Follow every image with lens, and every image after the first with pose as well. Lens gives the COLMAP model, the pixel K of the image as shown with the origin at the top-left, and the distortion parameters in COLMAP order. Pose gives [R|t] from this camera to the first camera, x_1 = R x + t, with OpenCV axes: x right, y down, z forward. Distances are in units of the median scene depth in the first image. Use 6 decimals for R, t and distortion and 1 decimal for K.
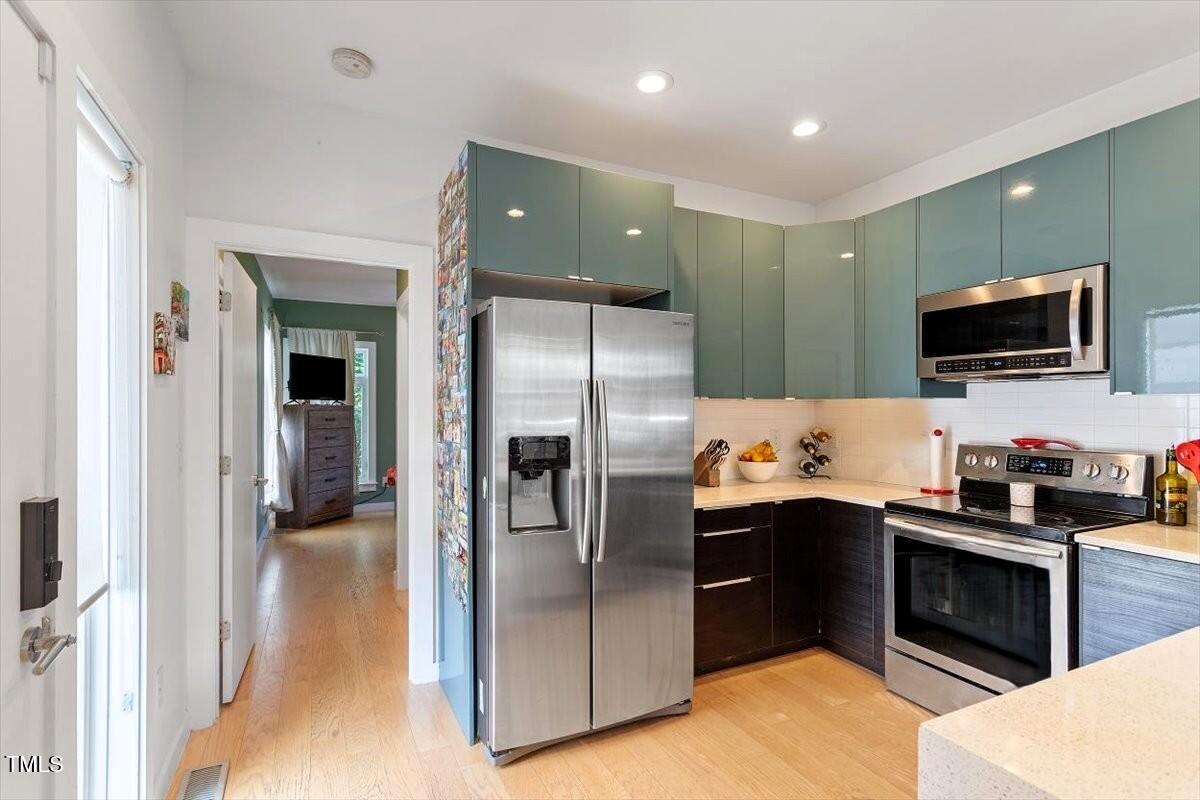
lens RADIAL K [[577.8, 0, 600.3], [0, 577.8, 402.4], [0, 0, 1]] dist [0.000251, 0.004009]
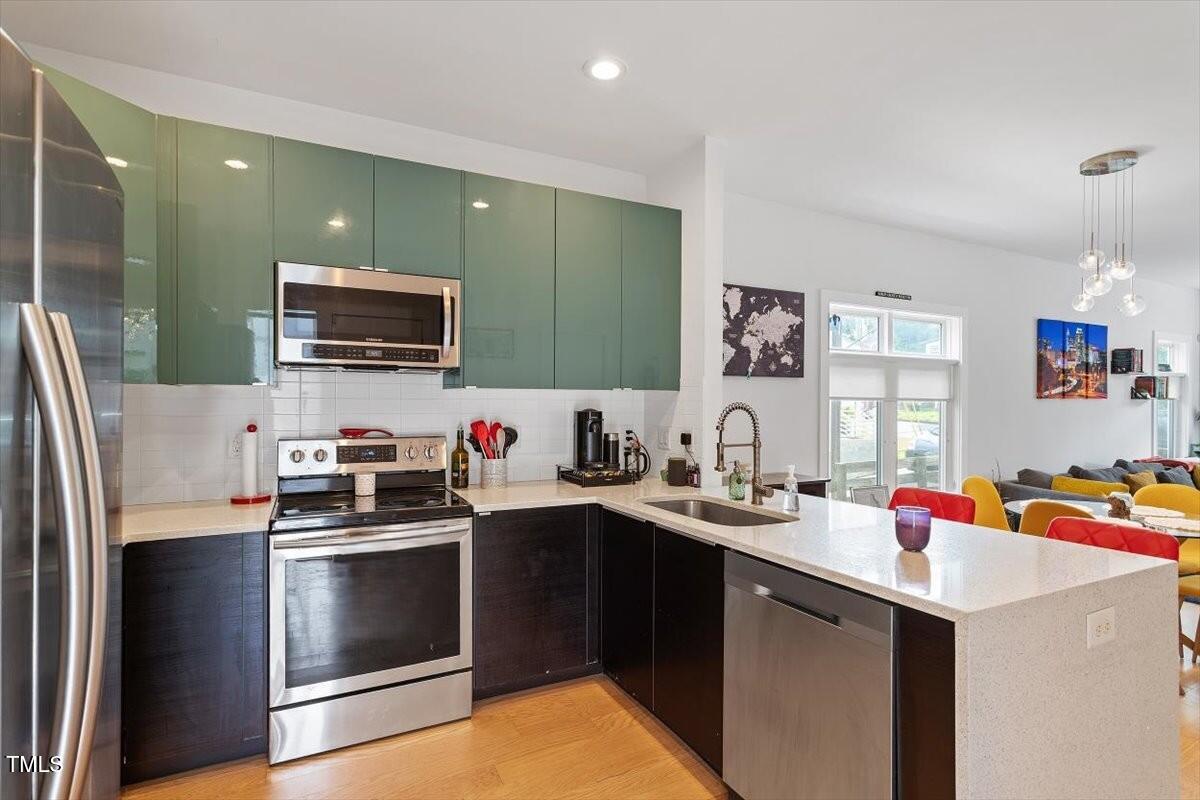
lens RADIAL K [[577.8, 0, 600.3], [0, 577.8, 402.7], [0, 0, 1]] dist [0.000251, 0.004009]
pose [[0.000644, -0.005834, 0.999983, -0.273015], [-0.013404, 0.999893, 0.005842, 0.005163], [-0.999910, -0.013408, 0.000566, 0.568099]]
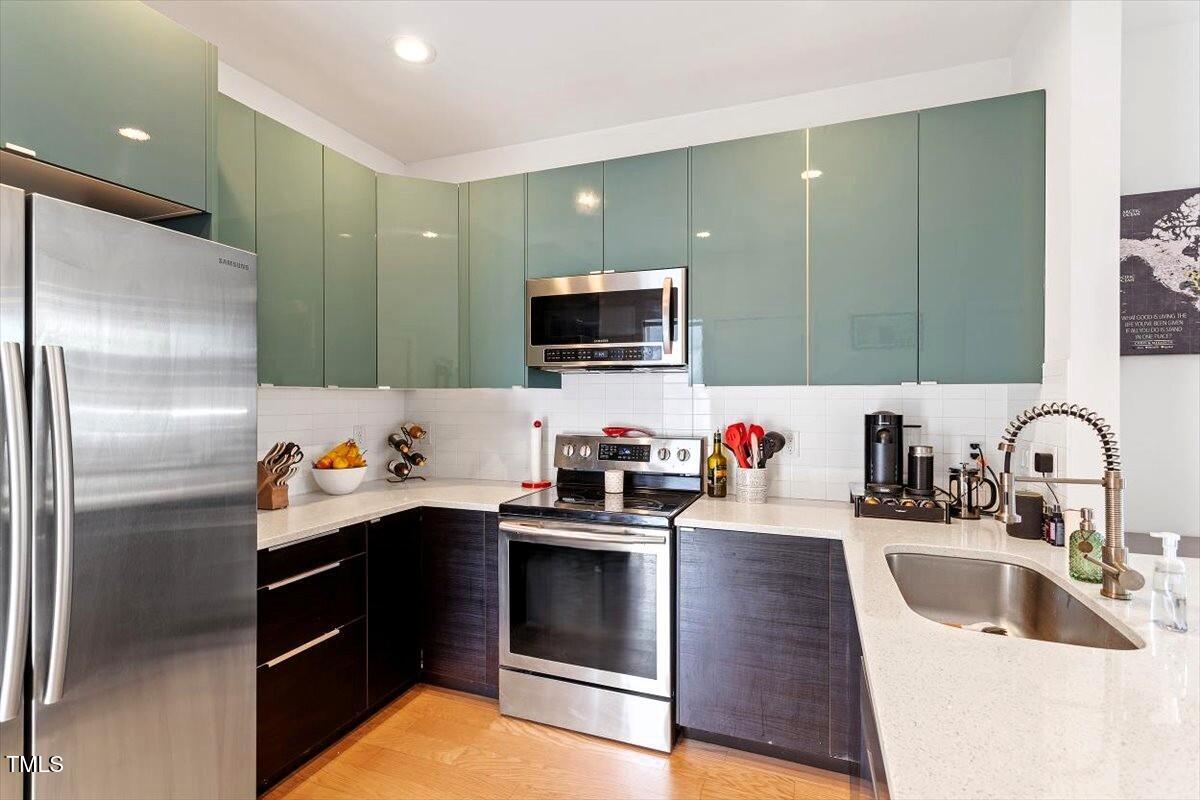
lens RADIAL K [[577.8, 0, 600.0], [0, 577.8, 396.9], [0, 0, 1]] dist [0.000251, 0.004009]
pose [[0.740740, -0.000910, 0.671791, 0.010538], [-0.004500, 0.999970, 0.006317, 0.000354], [-0.671776, -0.007703, 0.740714, 0.238228]]
